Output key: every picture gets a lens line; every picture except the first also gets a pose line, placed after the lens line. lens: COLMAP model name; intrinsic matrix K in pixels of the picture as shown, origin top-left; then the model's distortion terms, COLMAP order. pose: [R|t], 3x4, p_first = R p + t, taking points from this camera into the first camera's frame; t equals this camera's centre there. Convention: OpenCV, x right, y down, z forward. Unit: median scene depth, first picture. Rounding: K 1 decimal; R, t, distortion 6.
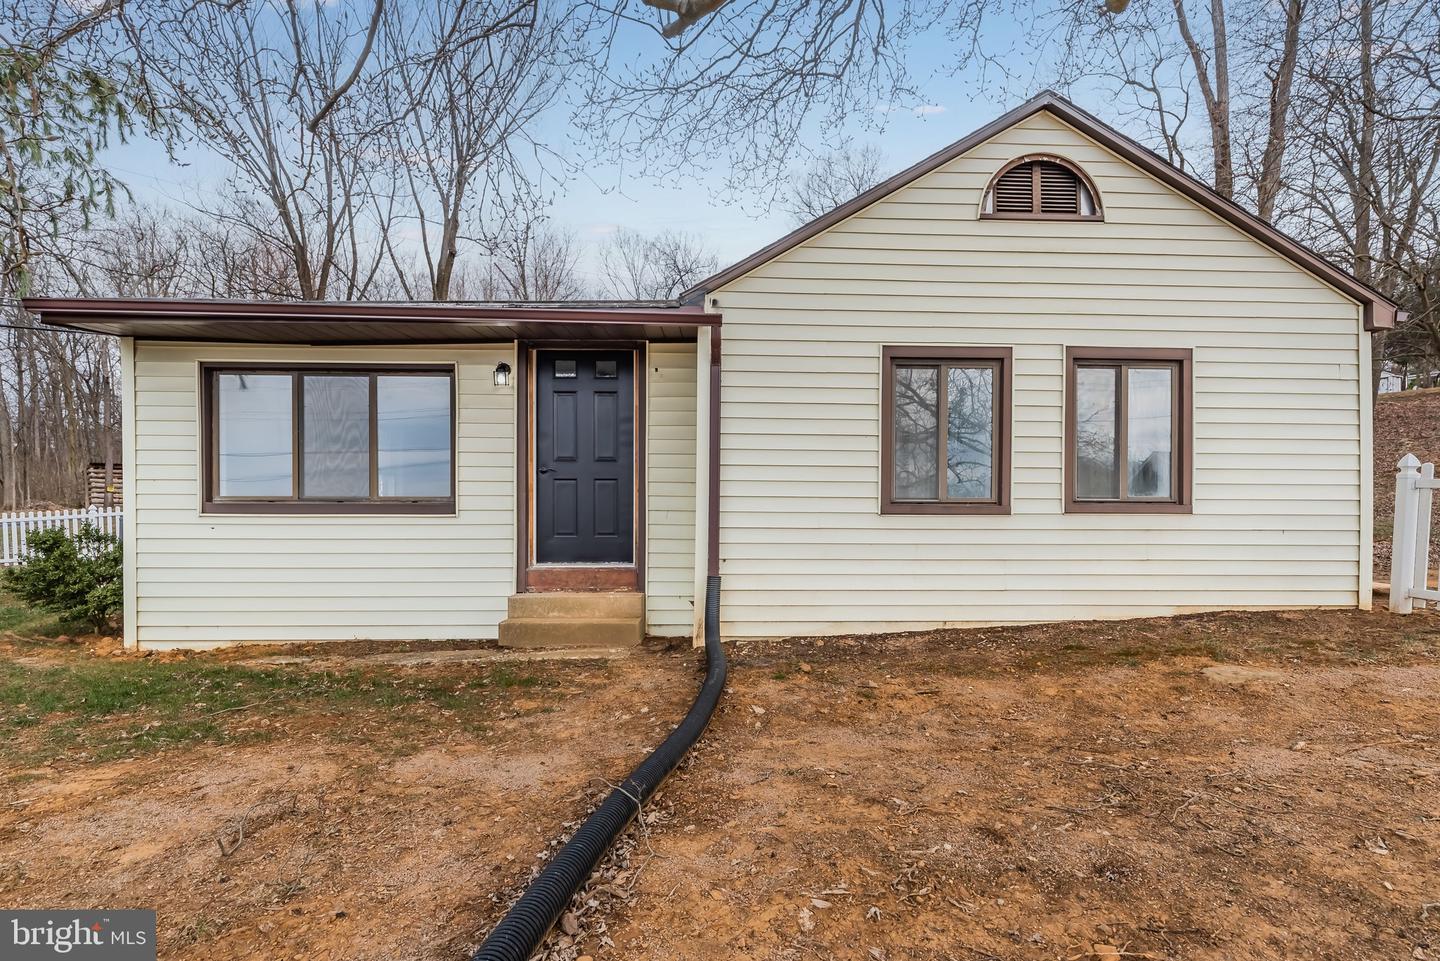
lens RADIAL K [[726.3, 0, 720.0], [0, 726.3, 542.0], [0, 0, 1]] dist [0.002881, 0.000240]
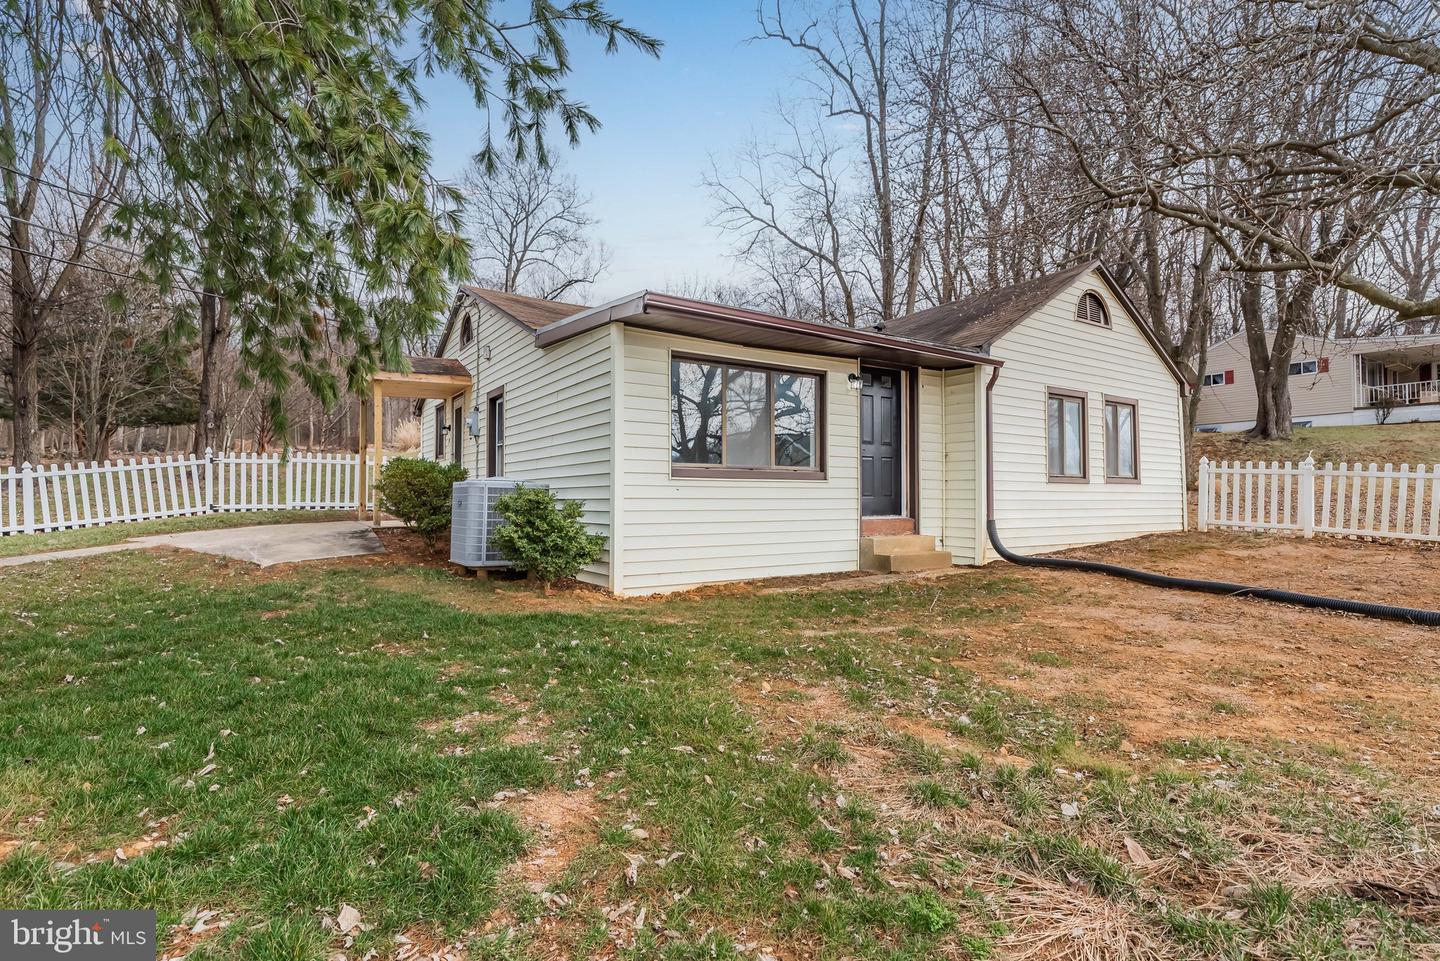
lens RADIAL K [[682.7, 0, 731.1], [0, 682.7, 483.0], [0, 0, 1]] dist [0.000857, -0.000321]
pose [[0.859478, 0.009711, 0.511081, -1.192109], [0.002973, 0.999708, -0.023996, -0.002260], [-0.511164, 0.022143, 0.859198, -0.005758]]
